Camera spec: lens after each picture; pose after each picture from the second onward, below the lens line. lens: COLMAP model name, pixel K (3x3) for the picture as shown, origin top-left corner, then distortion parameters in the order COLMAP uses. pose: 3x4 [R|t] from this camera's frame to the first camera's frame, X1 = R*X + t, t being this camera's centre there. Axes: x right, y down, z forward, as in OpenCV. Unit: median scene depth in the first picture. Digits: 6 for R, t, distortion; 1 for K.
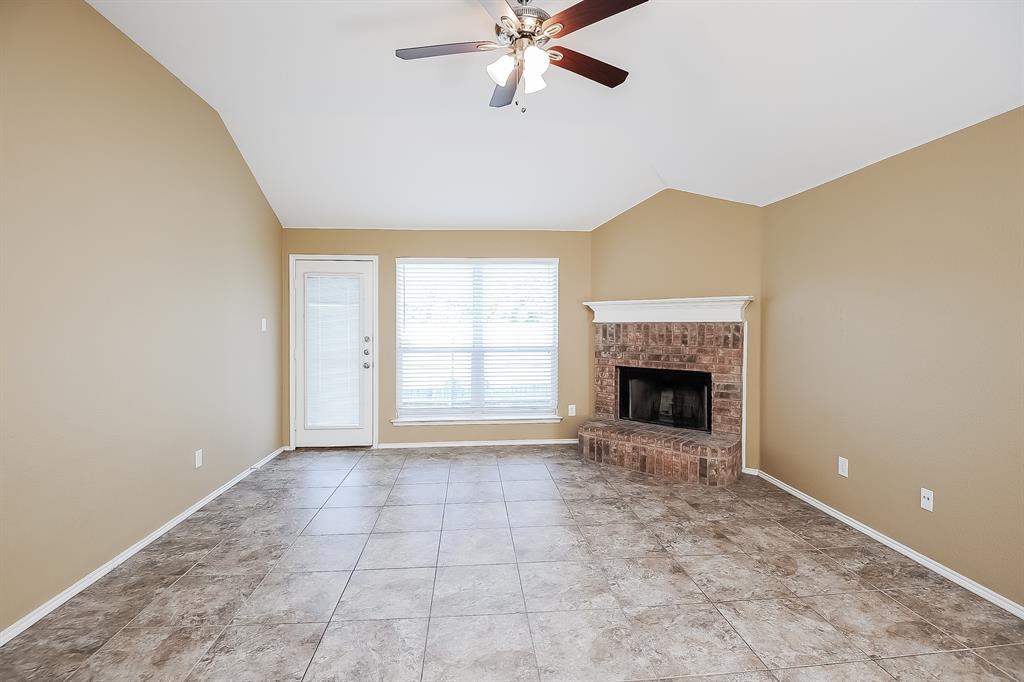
lens RADIAL K [[468.2, 0, 512.9], [0, 468.2, 334.7], [0, 0, 1]] dist [-0.002342, -0.004794]
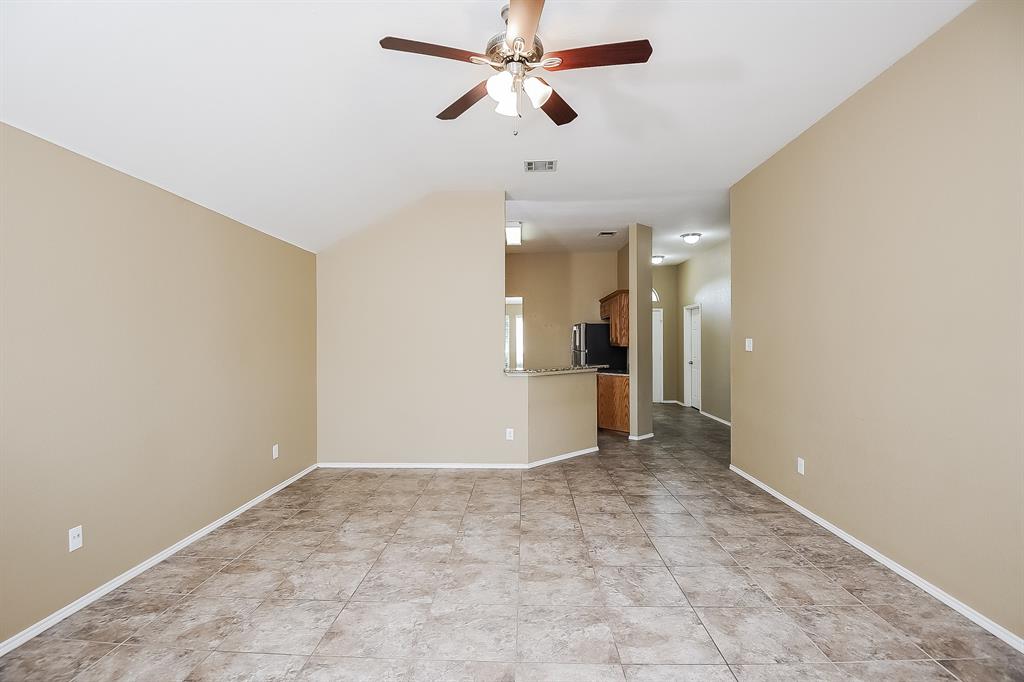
lens RADIAL K [[468.2, 0, 517.7], [0, 468.2, 334.5], [0, 0, 1]] dist [-0.002342, -0.004794]
pose [[-0.993838, 0.003630, 0.110785, -0.091066], [0.005149, 0.999897, 0.013422, -0.062371], [-0.110725, 0.013909, -0.993754, 1.999654]]
